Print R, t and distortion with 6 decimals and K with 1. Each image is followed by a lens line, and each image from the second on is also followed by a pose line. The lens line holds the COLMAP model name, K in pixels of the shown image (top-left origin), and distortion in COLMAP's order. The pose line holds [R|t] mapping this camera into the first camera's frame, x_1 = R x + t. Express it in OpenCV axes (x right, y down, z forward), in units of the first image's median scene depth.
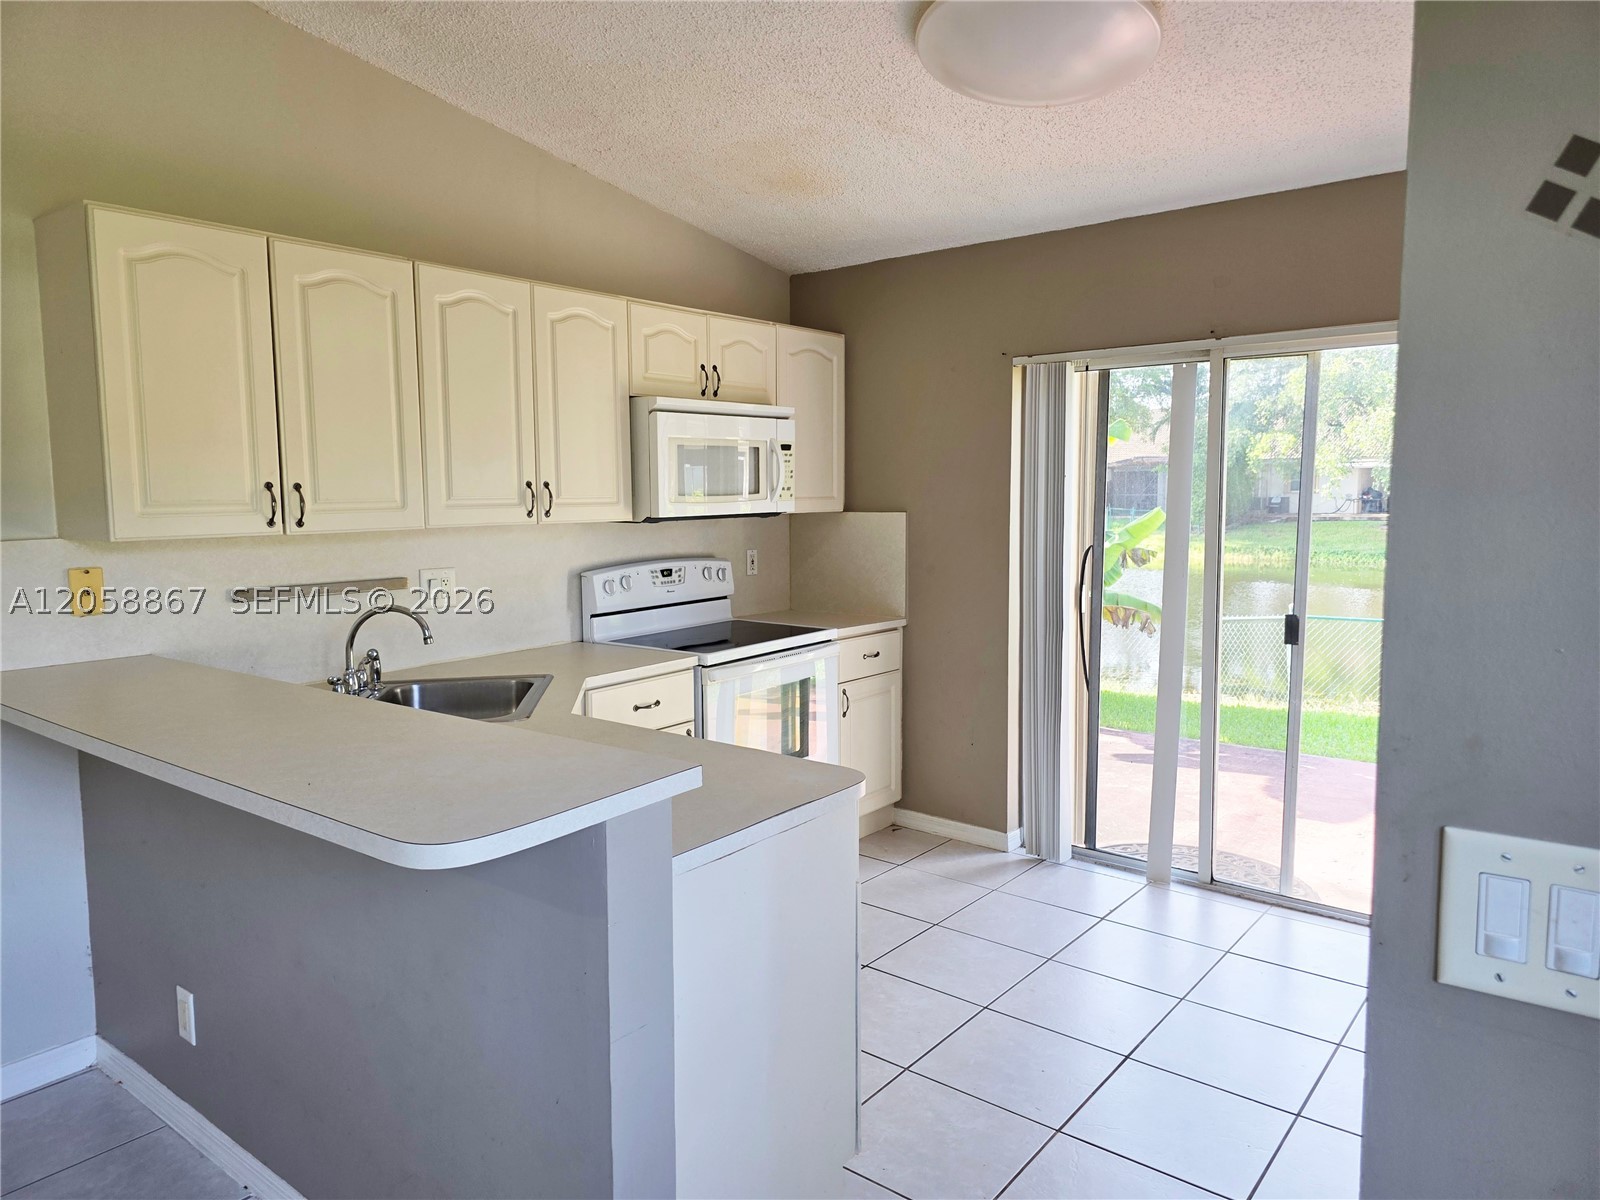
lens RADIAL K [[1081.3, 0, 781.6], [0, 1081.3, 591.0], [0, 0, 1]] dist [0.074862, -0.066940]
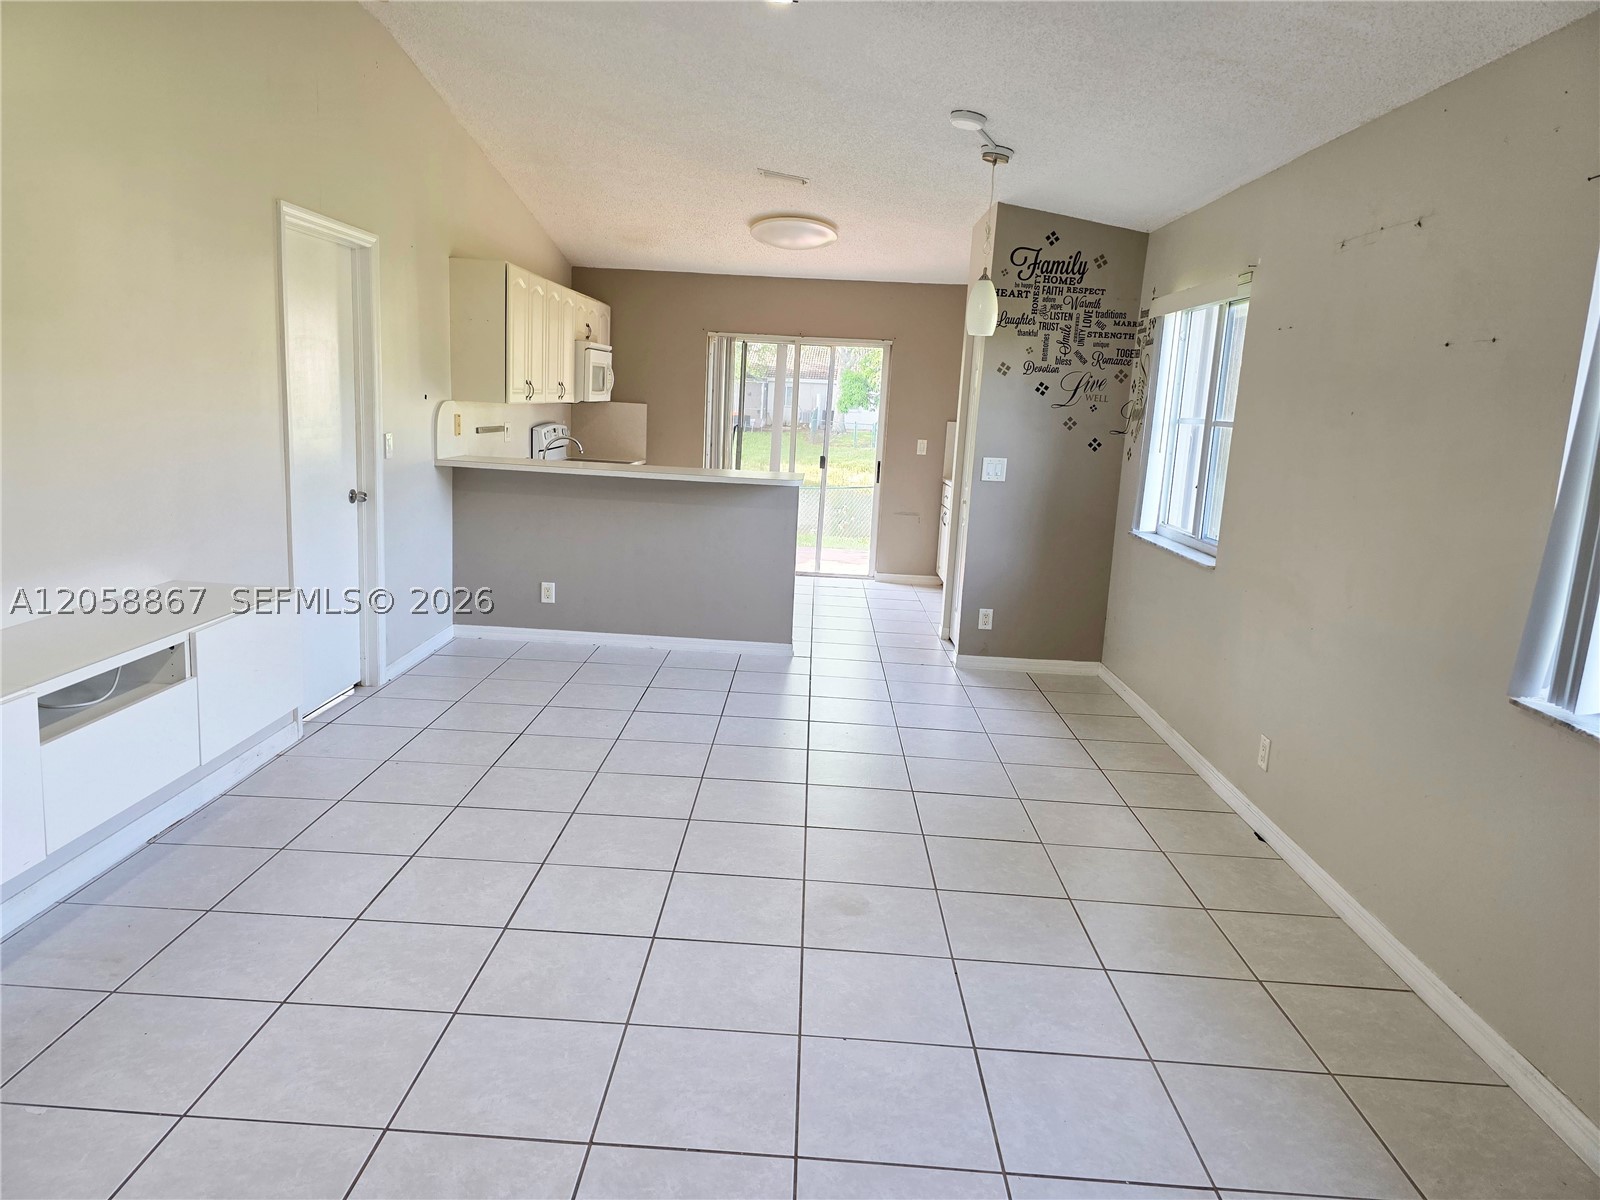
lens RADIAL K [[1081.3, 0, 781.4], [0, 1081.3, 586.5], [0, 0, 1]] dist [0.074862, -0.066940]
pose [[0.797141, -0.054705, 0.601310, -1.078365], [-0.000069, 0.995879, 0.090692, 0.094718], [-0.603793, -0.072336, 0.793852, -0.879195]]
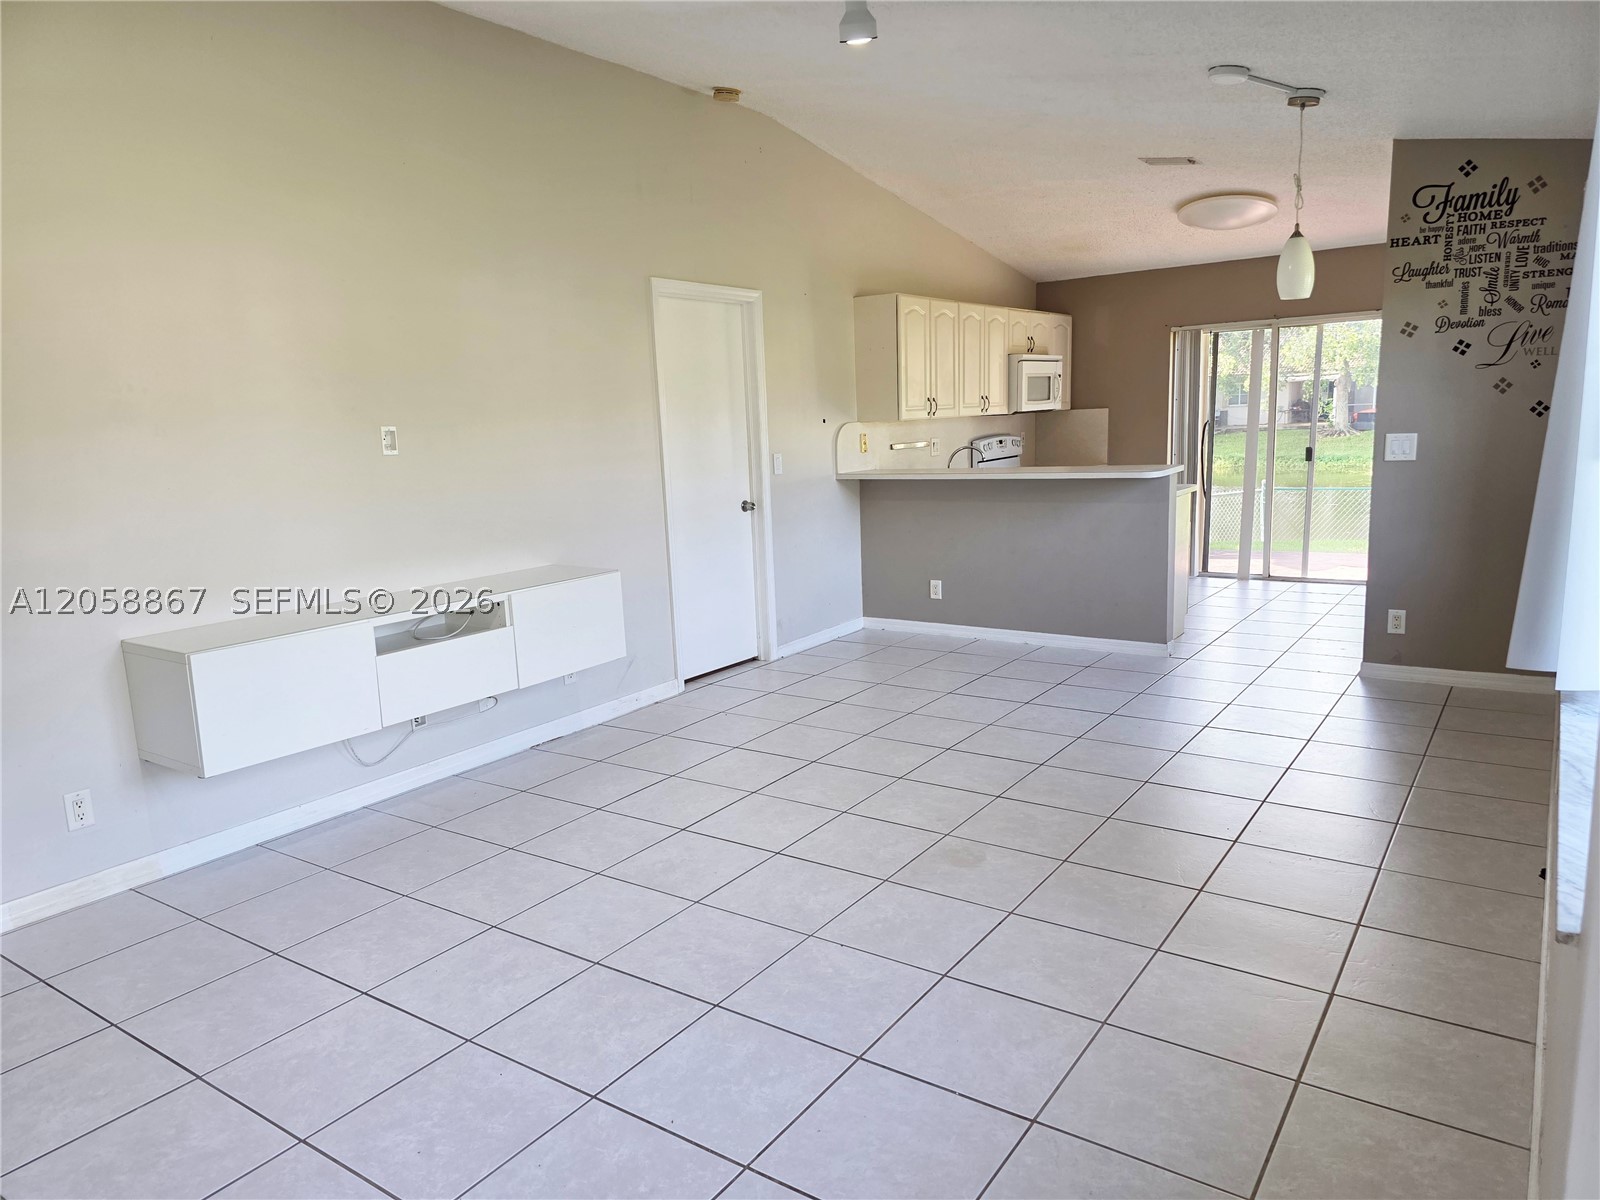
lens RADIAL K [[1081.3, 0, 794.5], [0, 1081.3, 611.3], [0, 0, 1]] dist [0.074862, -0.066940]
pose [[0.996998, -0.040915, 0.065741, -0.722127], [0.035461, 0.995994, 0.082085, 0.133767], [-0.068836, -0.079507, 0.994455, -1.142933]]
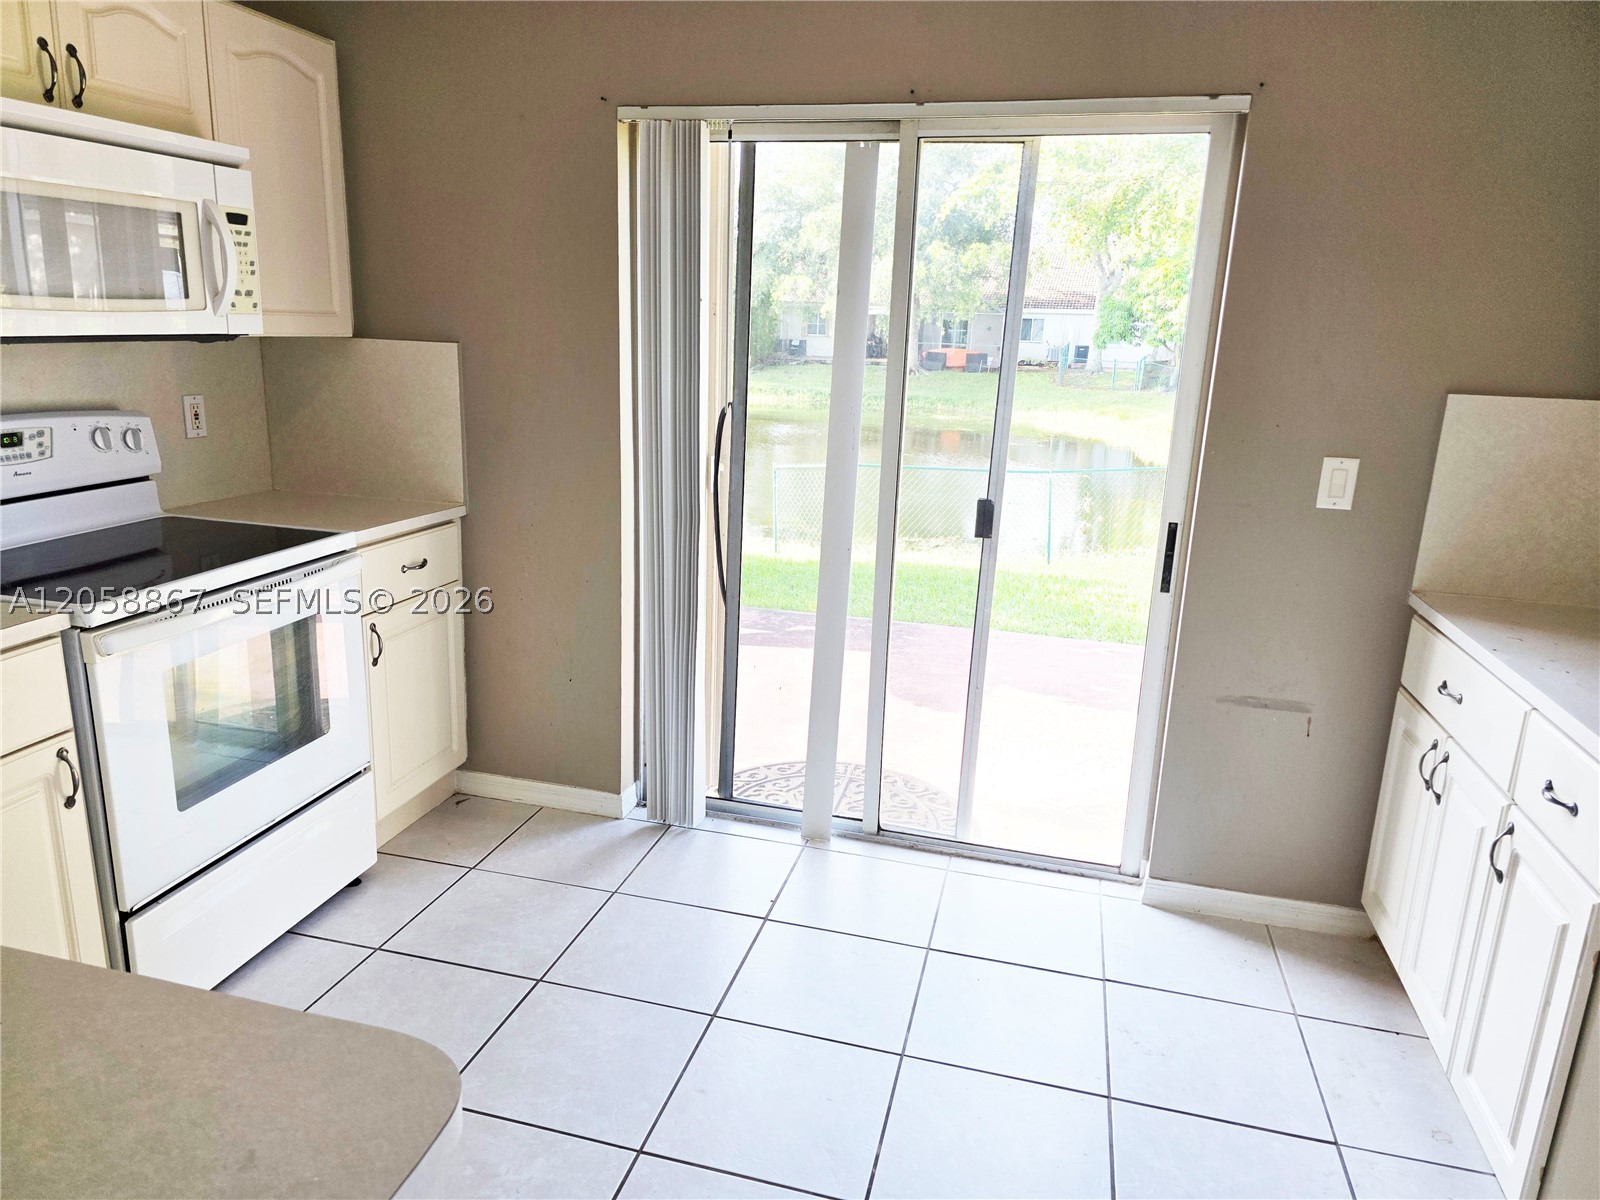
lens RADIAL K [[1081.3, 0, 792.7], [0, 1081.3, 598.7], [0, 0, 1]] dist [0.074862, -0.066940]
pose [[0.907557, -0.063350, 0.415124, 0.018240], [-0.002321, 0.987783, 0.155816, -0.028406], [-0.419923, -0.142375, 0.896322, 0.363621]]
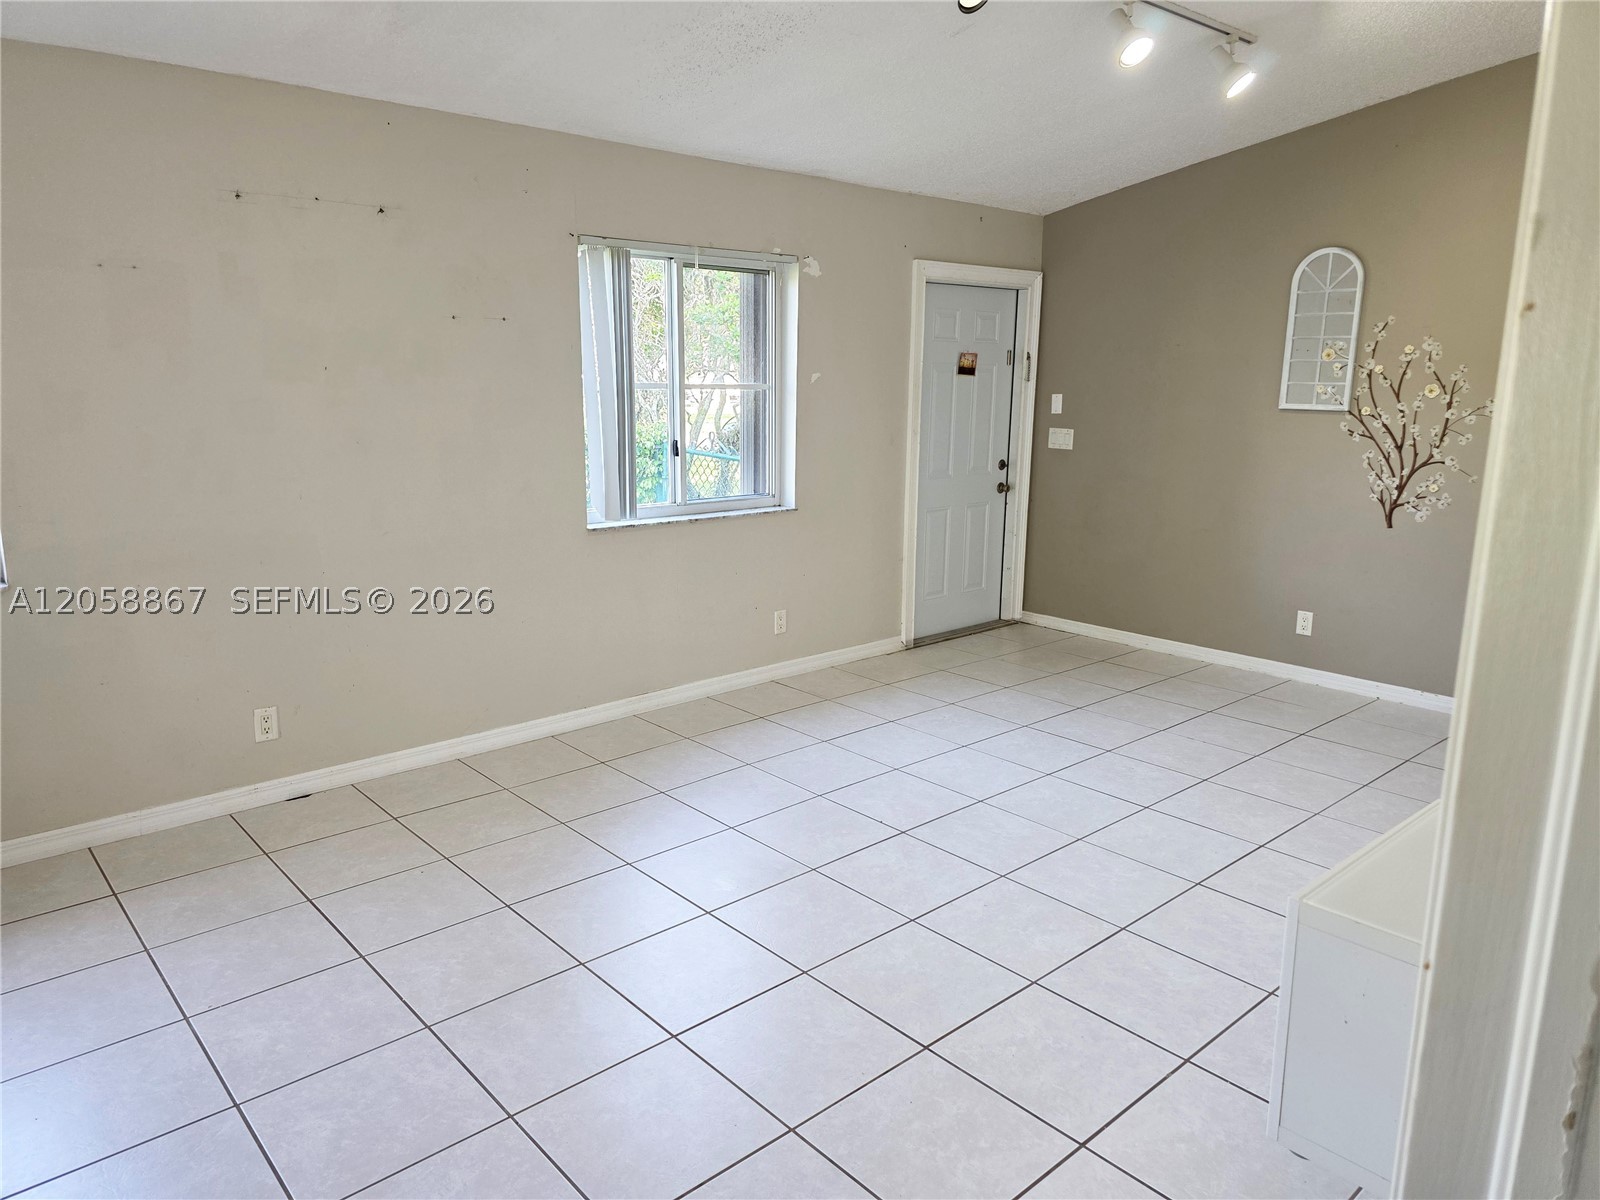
lens RADIAL K [[1081.3, 0, 773.4], [0, 1081.3, 588.7], [0, 0, 1]] dist [0.074862, -0.066940]
pose [[-0.985658, -0.031082, 0.165867, -0.706425], [0.018903, 0.956372, 0.291540, -0.061806], [-0.167692, 0.290494, -0.942068, 0.533581]]
